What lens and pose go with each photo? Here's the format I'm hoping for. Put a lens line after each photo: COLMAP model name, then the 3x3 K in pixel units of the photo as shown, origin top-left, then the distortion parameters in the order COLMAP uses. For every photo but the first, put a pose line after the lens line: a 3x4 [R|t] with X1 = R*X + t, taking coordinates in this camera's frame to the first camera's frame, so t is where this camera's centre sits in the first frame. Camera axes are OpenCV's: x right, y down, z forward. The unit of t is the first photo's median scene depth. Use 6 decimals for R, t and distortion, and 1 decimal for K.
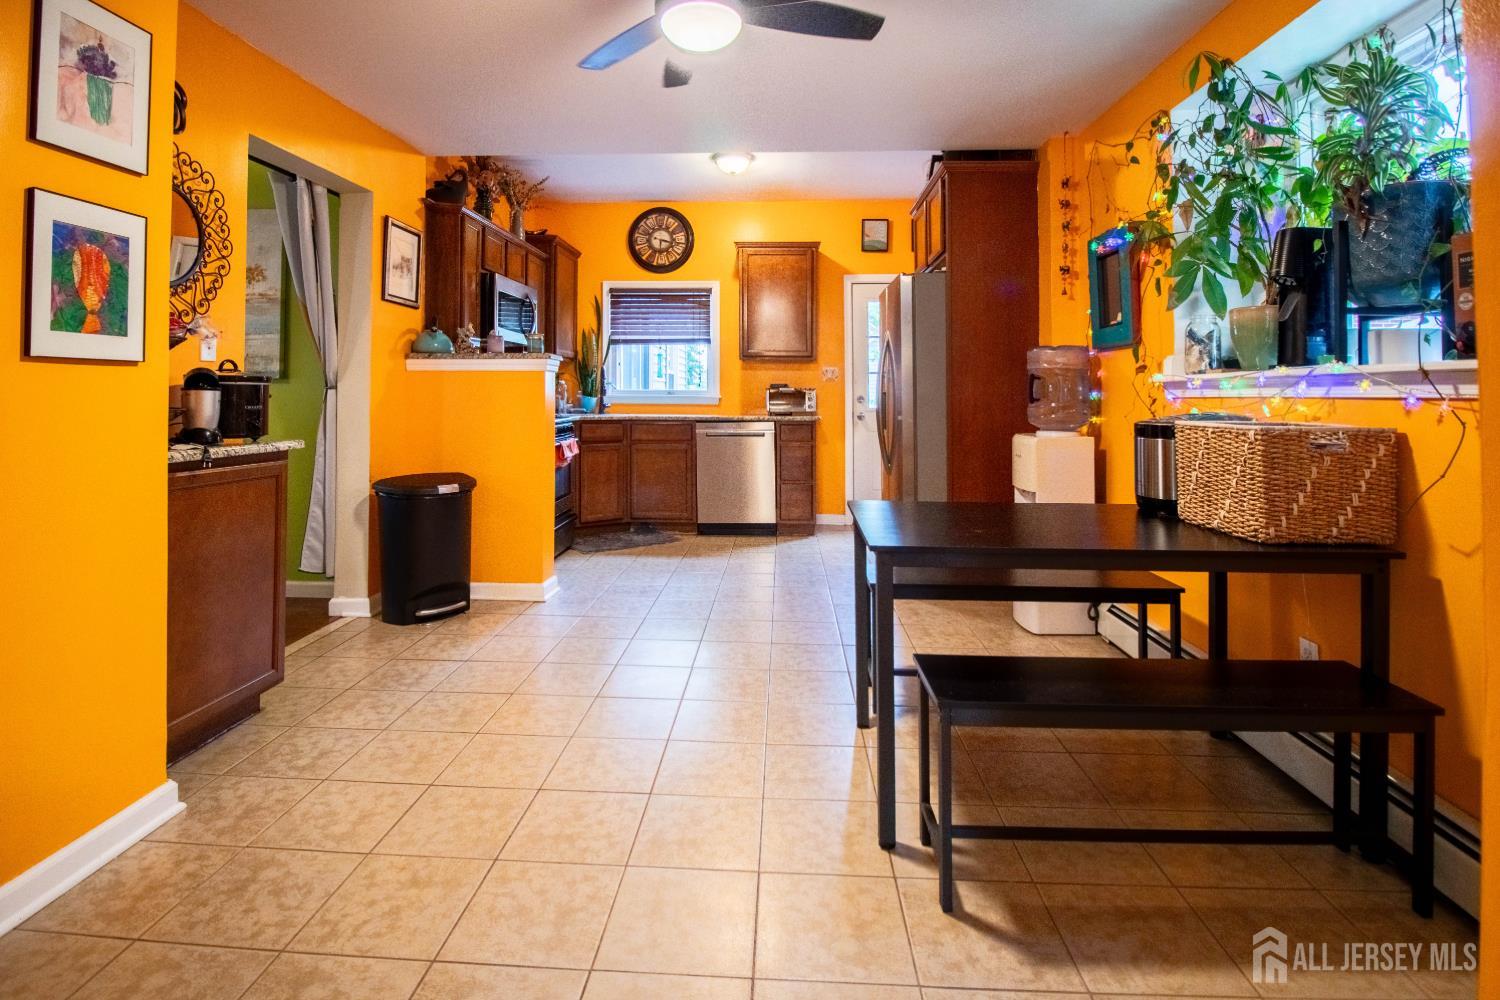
lens RADIAL K [[723.0, 0, 746.8], [0, 723.0, 387.4], [0, 0, 1]] dist [-0.000176, -0.013265]
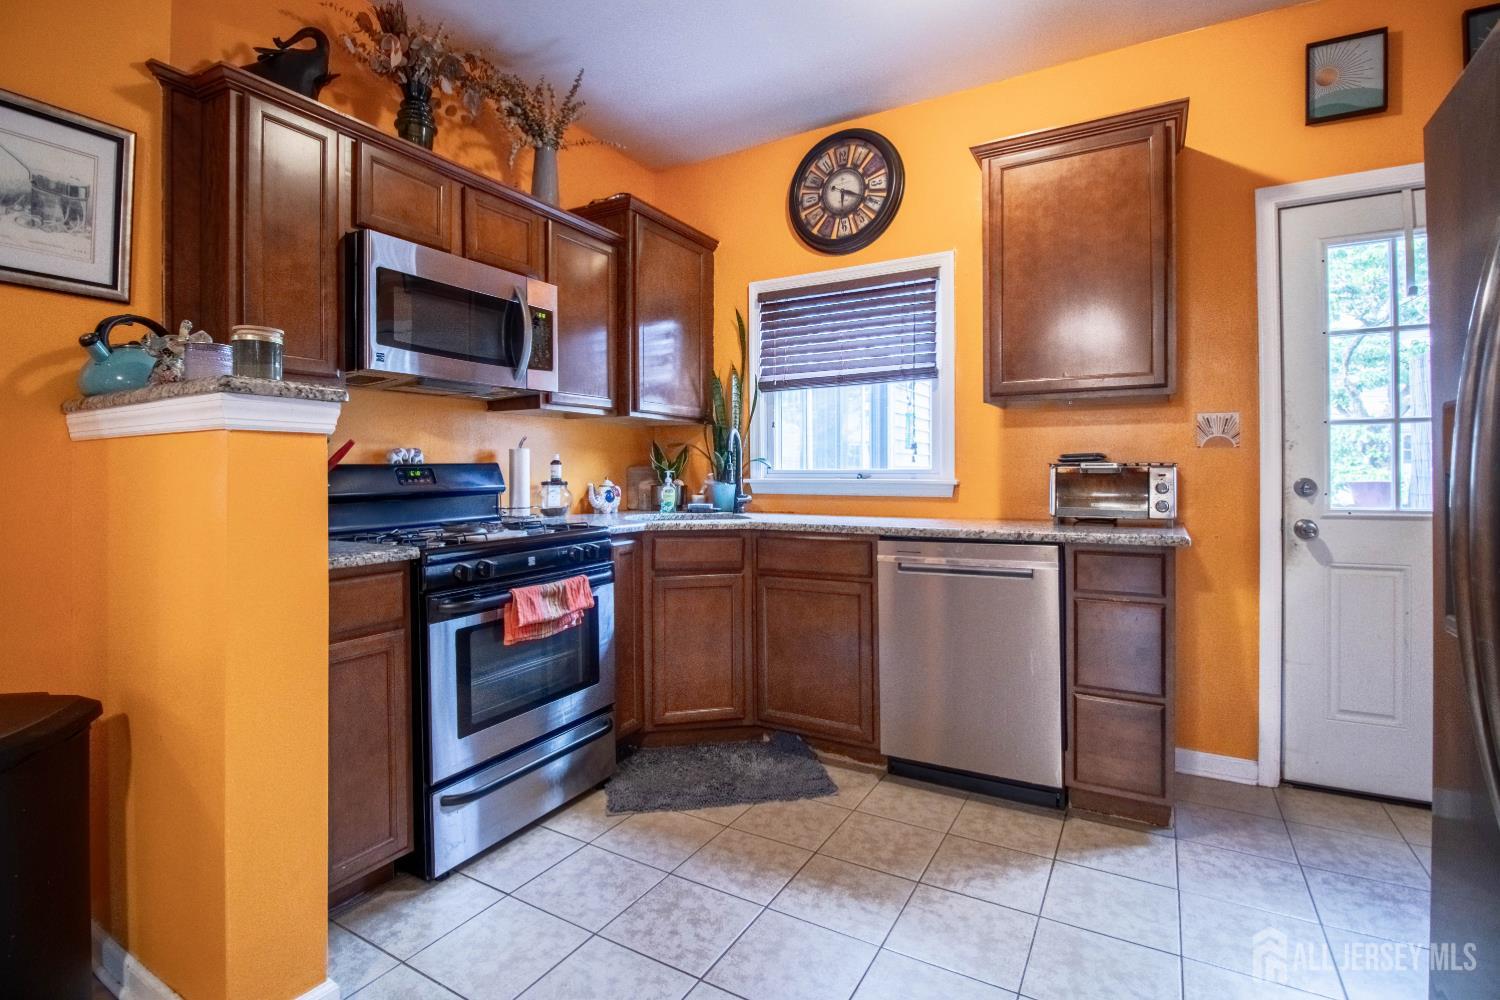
lens RADIAL K [[709.4, 0, 749.7], [0, 709.4, 478.3], [0, 0, 1]] dist [0.000931, -0.012825]
pose [[0.888416, -0.005869, -0.459002, 0.061519], [0.014396, 0.999783, 0.015082, 0.000714], [0.458814, -0.020007, 0.888307, 0.503128]]
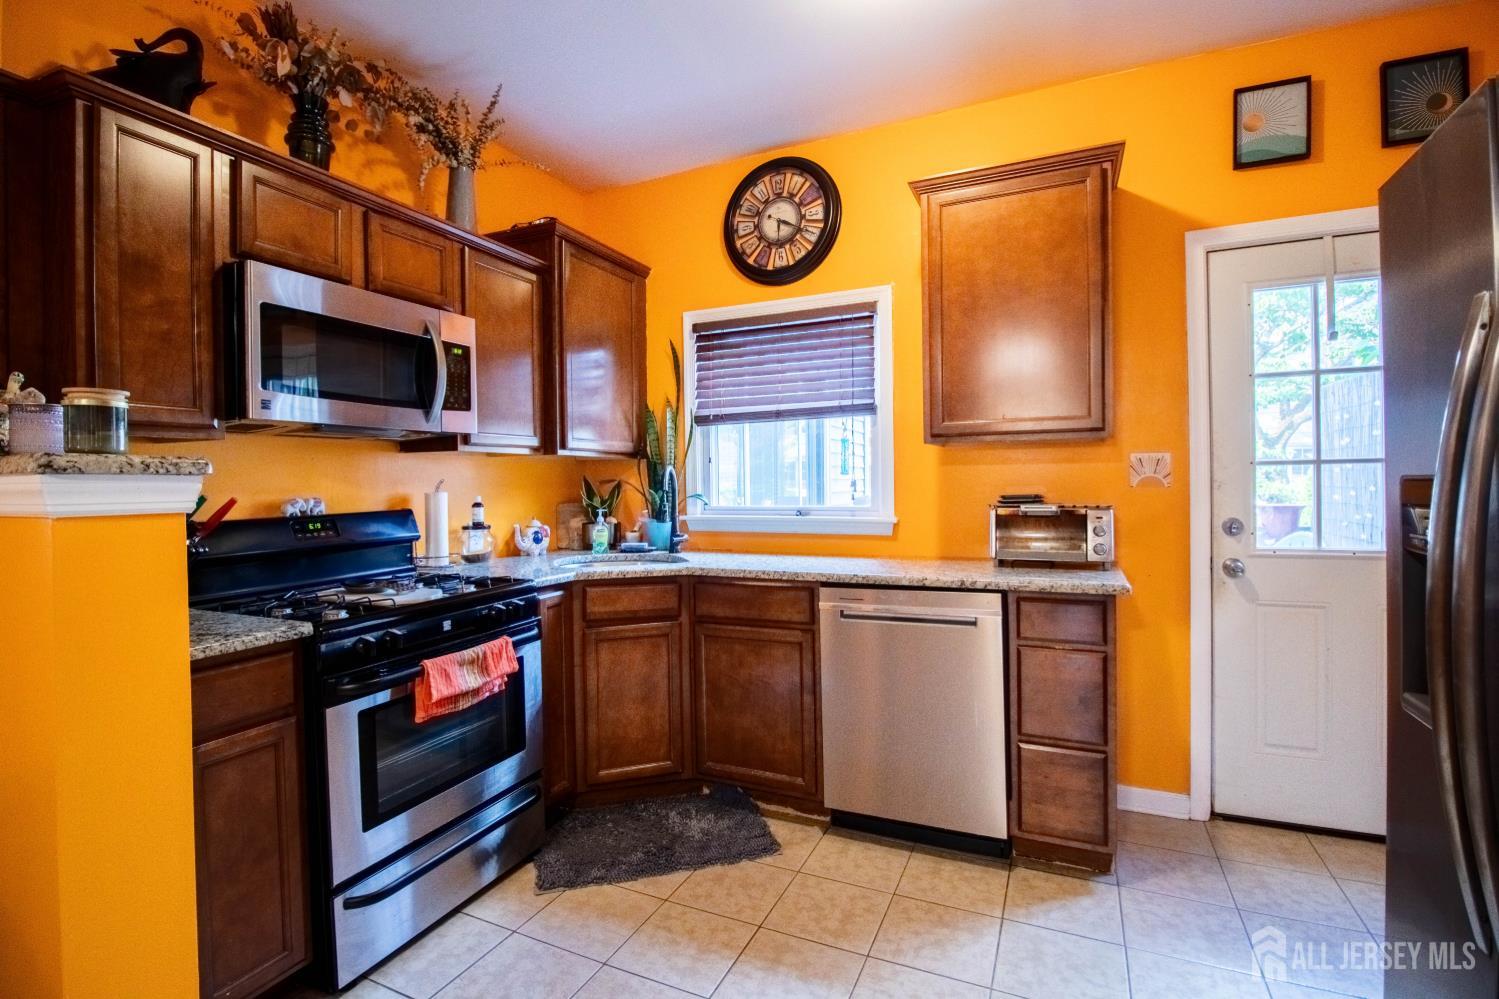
lens RADIAL K [[698.9, 0, 750.7], [0, 698.9, 495.8], [0, 0, 1]] dist [0.001041, -0.011916]
pose [[0.926880, -0.011902, -0.375169, 0.050535], [0.022753, 0.999441, 0.024505, -0.017908], [0.374667, -0.031249, 0.926633, 0.525537]]
